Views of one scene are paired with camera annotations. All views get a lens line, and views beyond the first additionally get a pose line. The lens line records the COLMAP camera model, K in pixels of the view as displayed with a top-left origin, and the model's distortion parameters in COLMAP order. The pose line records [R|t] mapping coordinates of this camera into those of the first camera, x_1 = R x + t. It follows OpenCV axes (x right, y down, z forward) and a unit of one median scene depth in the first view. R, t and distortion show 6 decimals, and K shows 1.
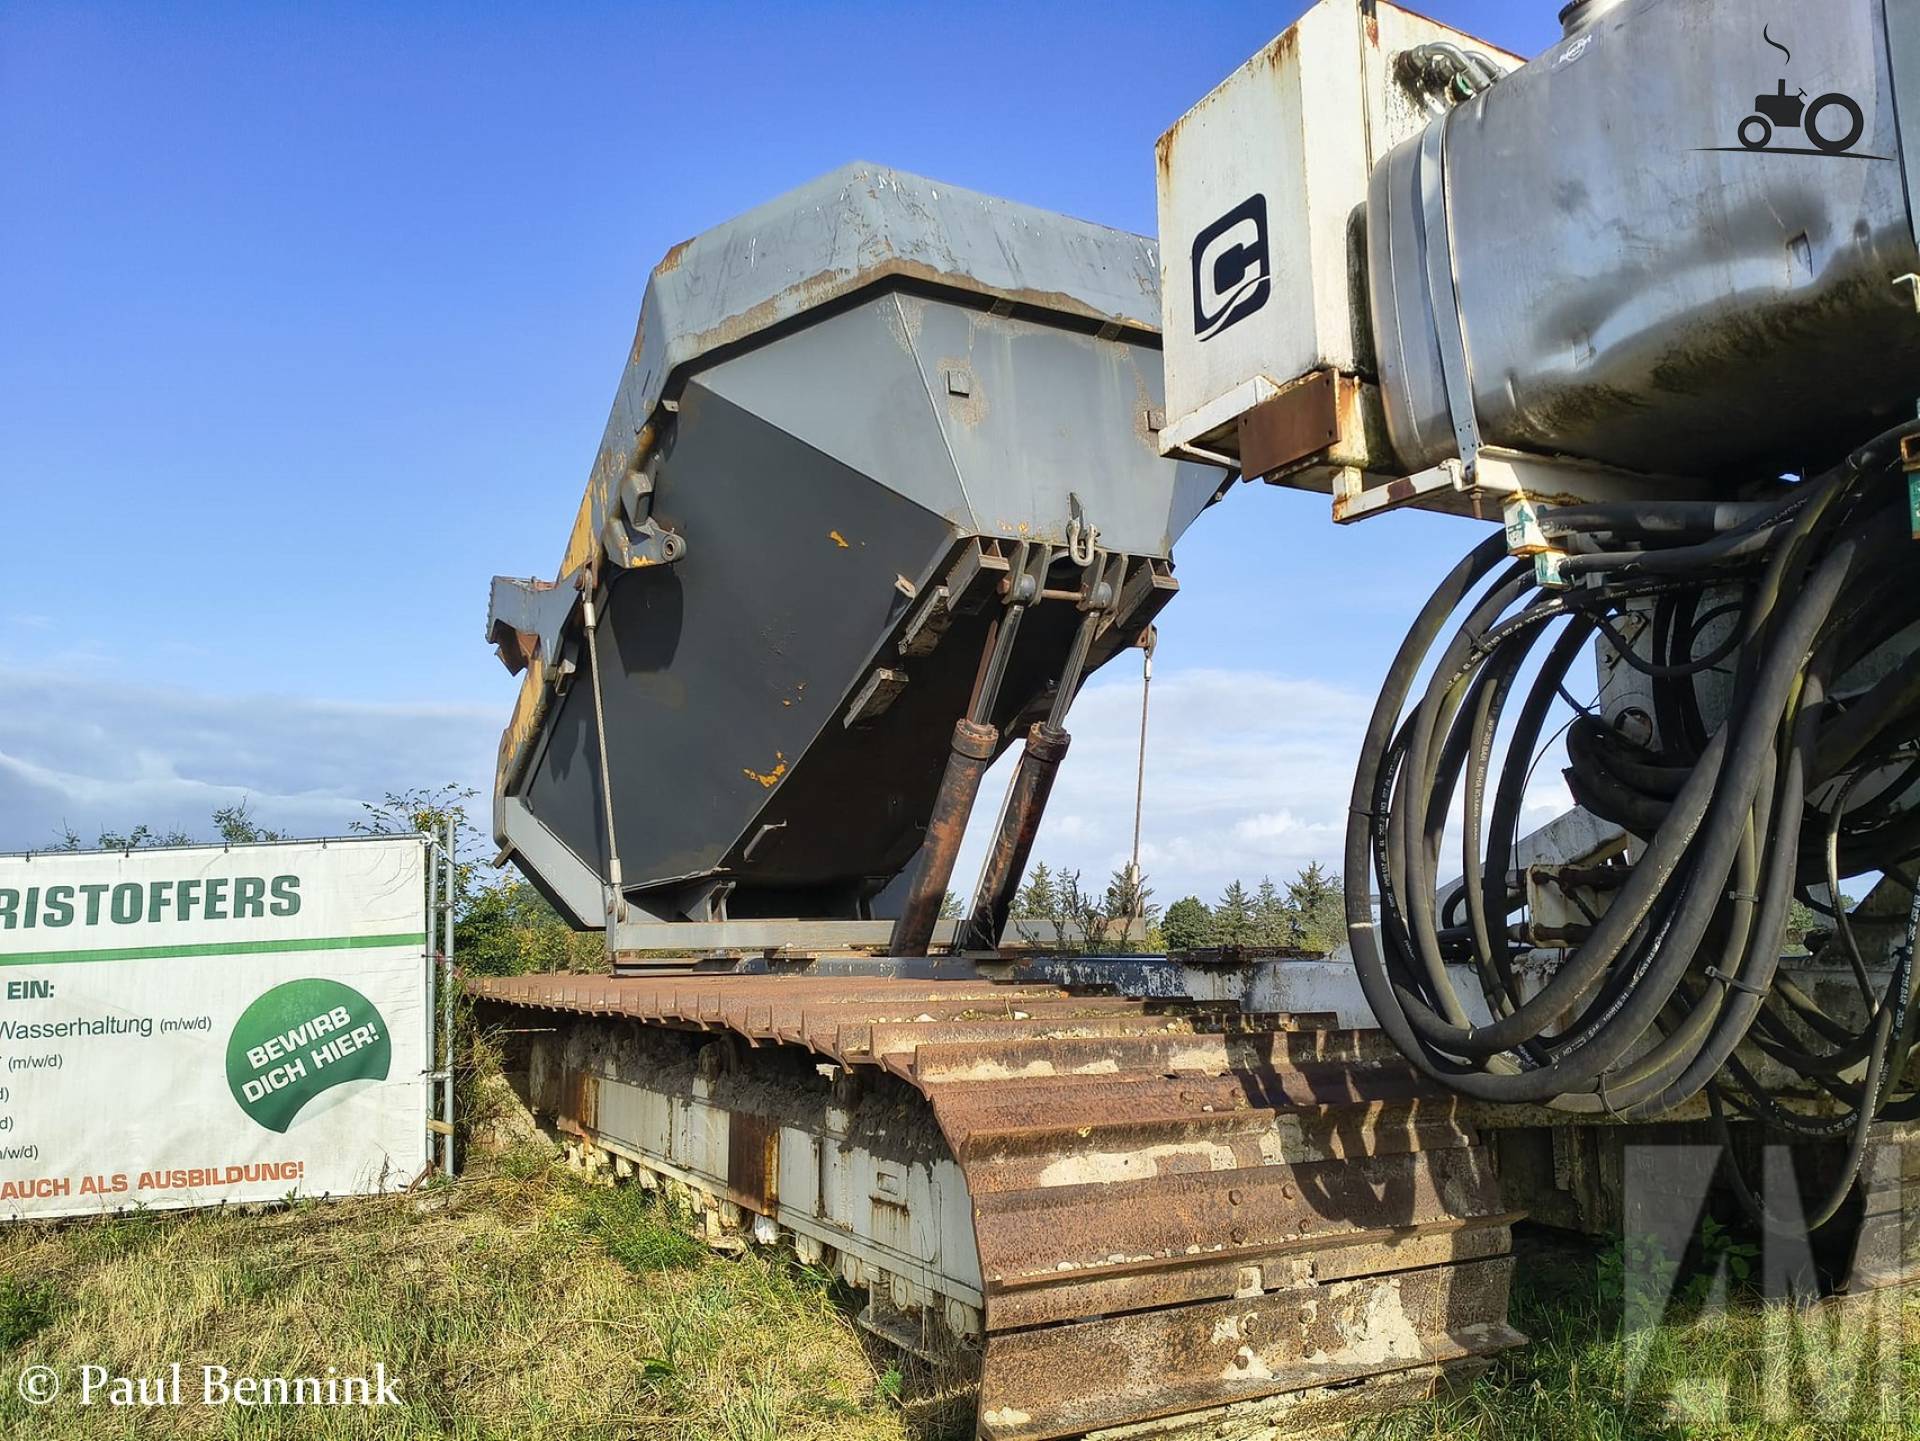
lens RADIAL K [[1461.6, 0, 979.9], [0, 1461.6, 711.9], [0, 0, 1]] dist [0.053331, -0.087133]
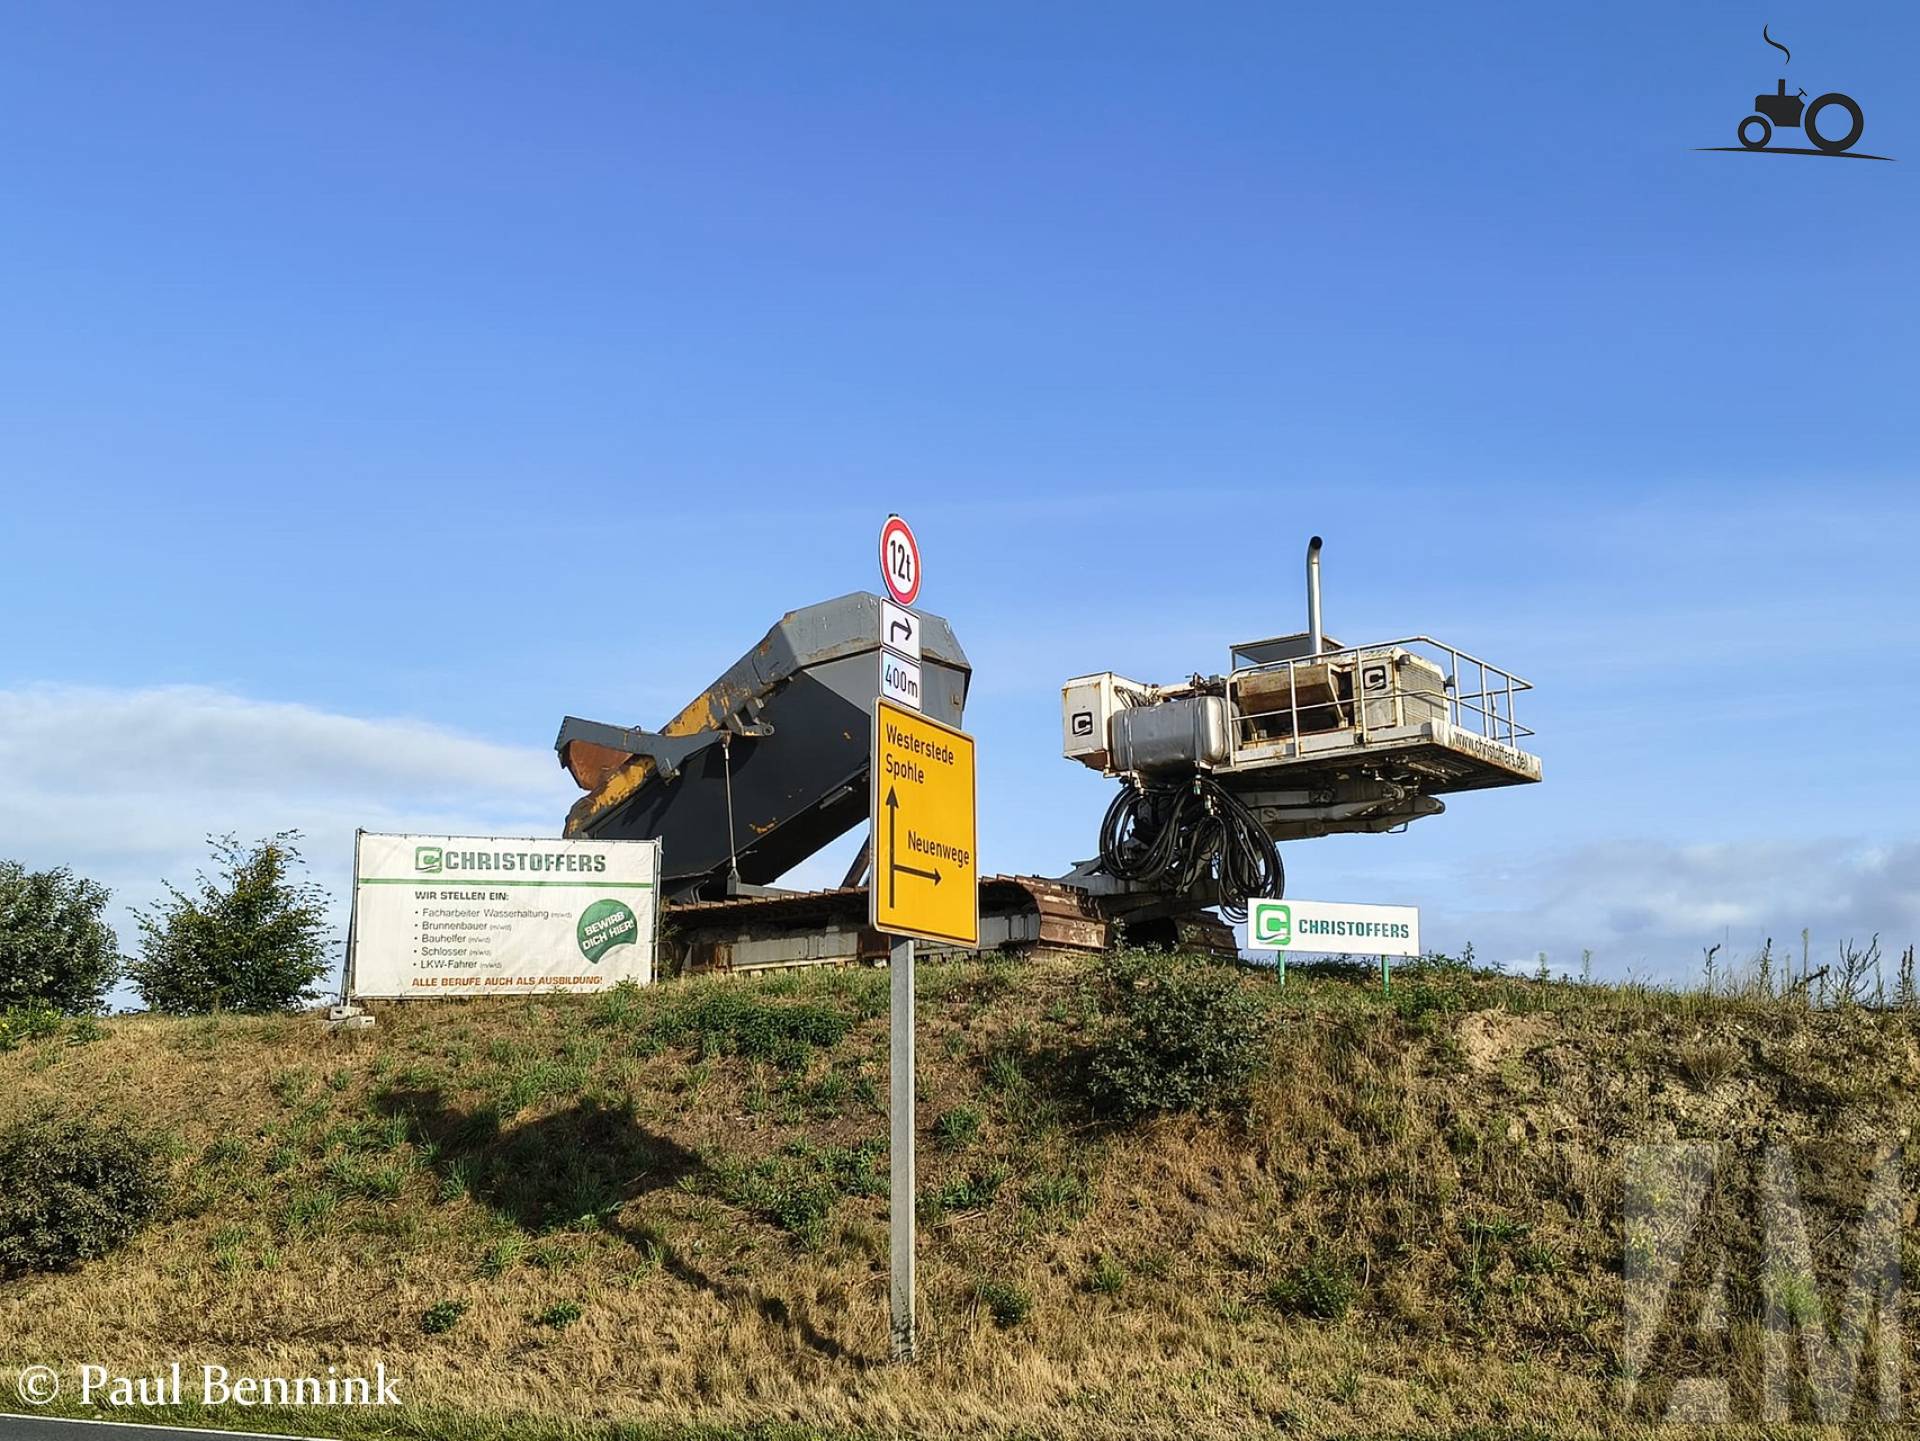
lens RADIAL K [[2002.5, 0, 990.9], [0, 2002.5, 742.3], [0, 0, 1]] dist [0.145384, -0.405370]
pose [[0.896274, 0.088949, 0.434490, -1.348519], [-0.068106, 0.995665, -0.063343, 0.095297], [-0.438241, 0.027181, 0.898447, -2.194881]]
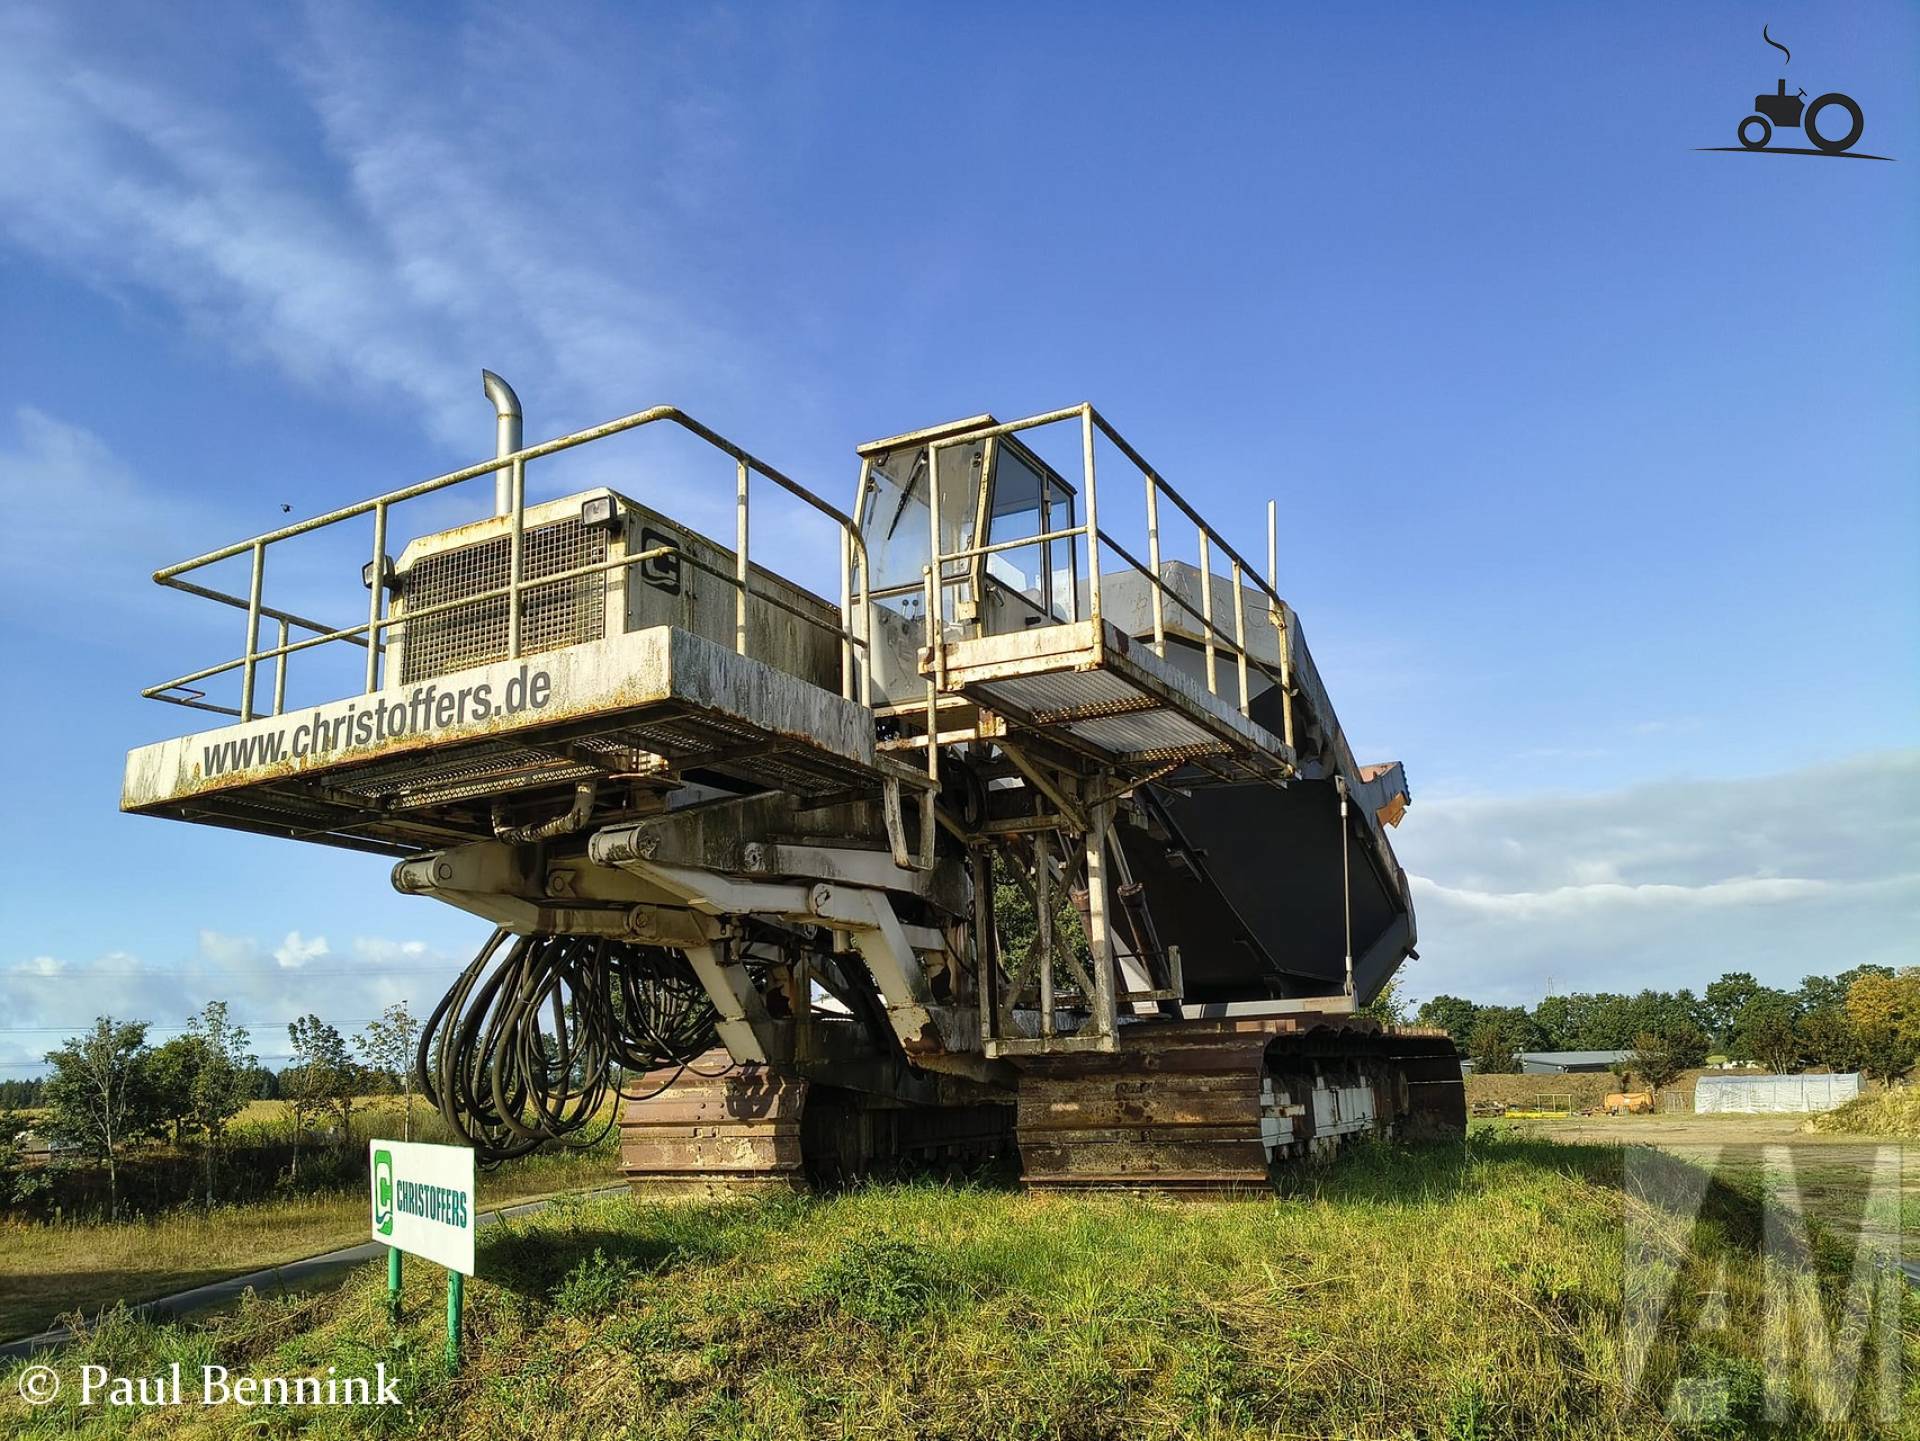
lens RADIAL K [[1451.7, 0, 925.7], [0, 1451.7, 699.0], [0, 0, 1]] dist [0.084694, -0.291776]
pose [[0.541229, -0.221247, -0.811247, 1.320184], [0.159330, 0.974270, -0.159410, 0.032008], [0.825642, -0.042979, 0.562554, -0.112454]]
